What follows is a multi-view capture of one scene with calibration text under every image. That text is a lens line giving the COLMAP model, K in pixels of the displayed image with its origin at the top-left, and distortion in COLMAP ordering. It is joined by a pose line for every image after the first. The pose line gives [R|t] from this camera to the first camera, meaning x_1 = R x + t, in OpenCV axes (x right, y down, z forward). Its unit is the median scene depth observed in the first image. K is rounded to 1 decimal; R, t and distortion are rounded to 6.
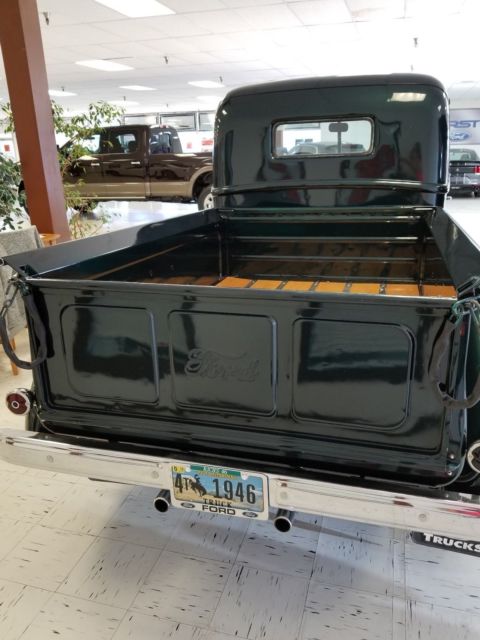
lens RADIAL K [[507.7, 0, 239.2], [0, 507.7, 333.5], [0, 0, 1]] dist [0.072203, -0.120797]
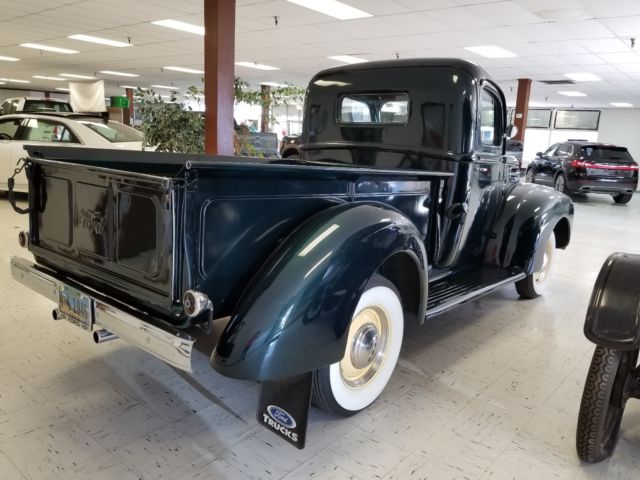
lens RADIAL K [[512.6, 0, 337.6], [0, 512.6, 237.8], [0, 0, 1]] dist [0.064455, -0.109725]
pose [[0.915099, 0.150593, -0.374054, 0.592917], [-0.209470, 0.970192, -0.121857, 0.071430], [0.344553, 0.189864, 0.919366, -0.065733]]
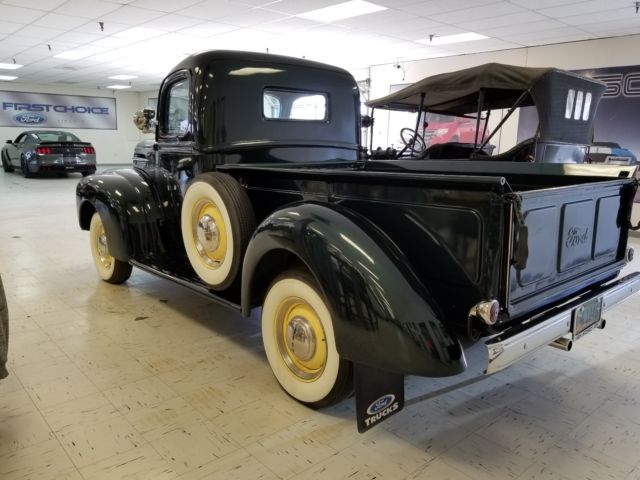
lens RADIAL K [[507.7, 0, 313.1], [0, 507.7, 241.8], [0, 0, 1]] dist [0.072203, -0.120797]
pose [[0.538252, -0.145882, 0.830062, -0.883360], [0.263264, 0.964723, -0.001164, -0.065019], [-0.800610, 0.219152, 0.557670, 0.383743]]
